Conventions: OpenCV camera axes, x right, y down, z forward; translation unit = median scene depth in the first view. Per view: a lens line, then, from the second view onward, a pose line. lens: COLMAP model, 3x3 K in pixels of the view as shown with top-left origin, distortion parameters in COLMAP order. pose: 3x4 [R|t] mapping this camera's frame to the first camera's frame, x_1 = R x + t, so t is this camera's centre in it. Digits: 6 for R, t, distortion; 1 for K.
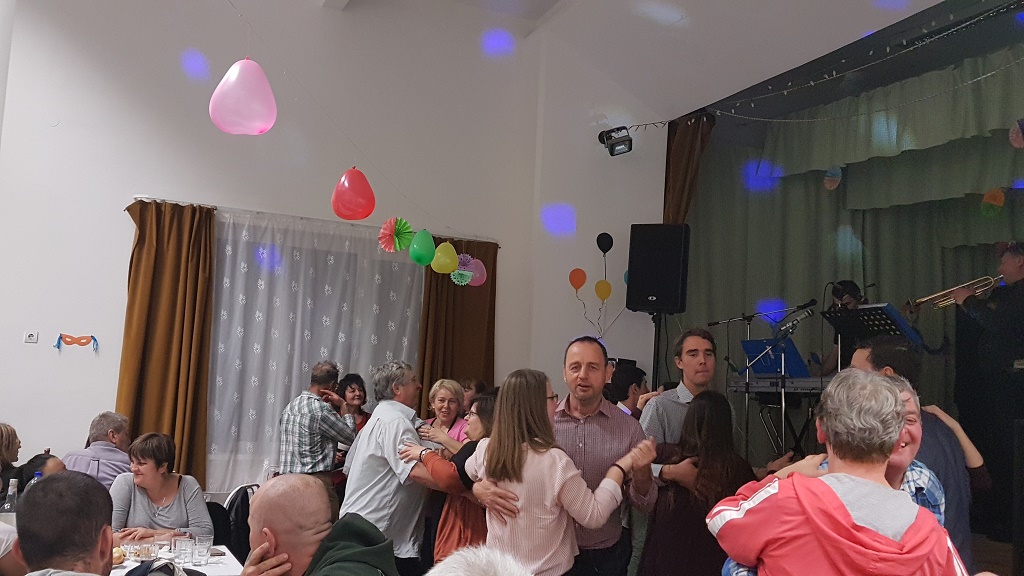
lens RADIAL K [[783.9, 0, 512.0], [0, 783.9, 288.0], [0, 0, 1]] dist [0.147605, -0.284225]
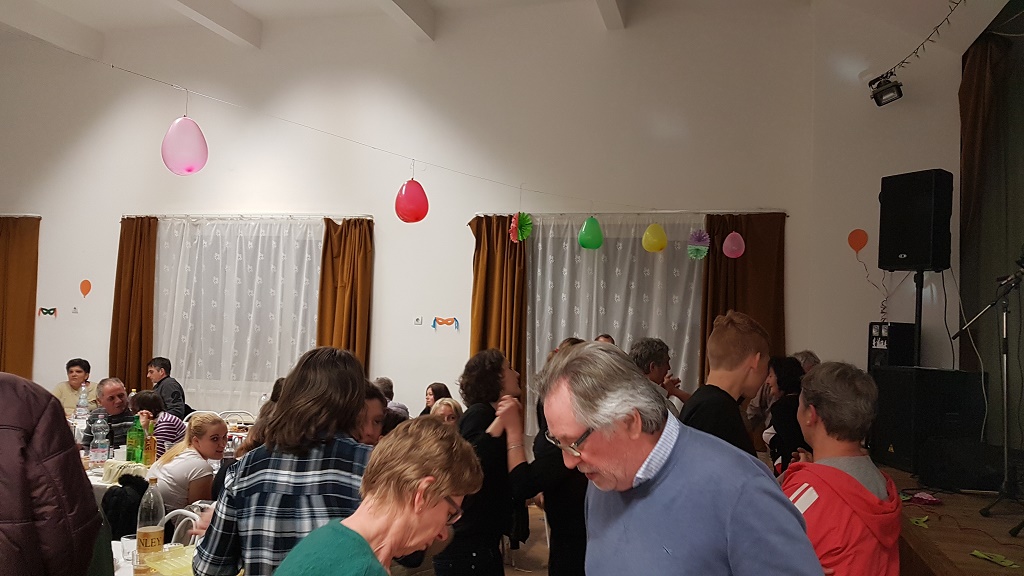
lens RADIAL K [[783.9, 0, 512.0], [0, 783.9, 288.0], [0, 0, 1]] dist [0.147605, -0.284225]
pose [[0.794900, -0.061571, -0.603608, 0.355551], [0.079982, 0.996790, 0.003652, 0.009941], [0.601445, -0.051181, 0.797273, -0.030295]]
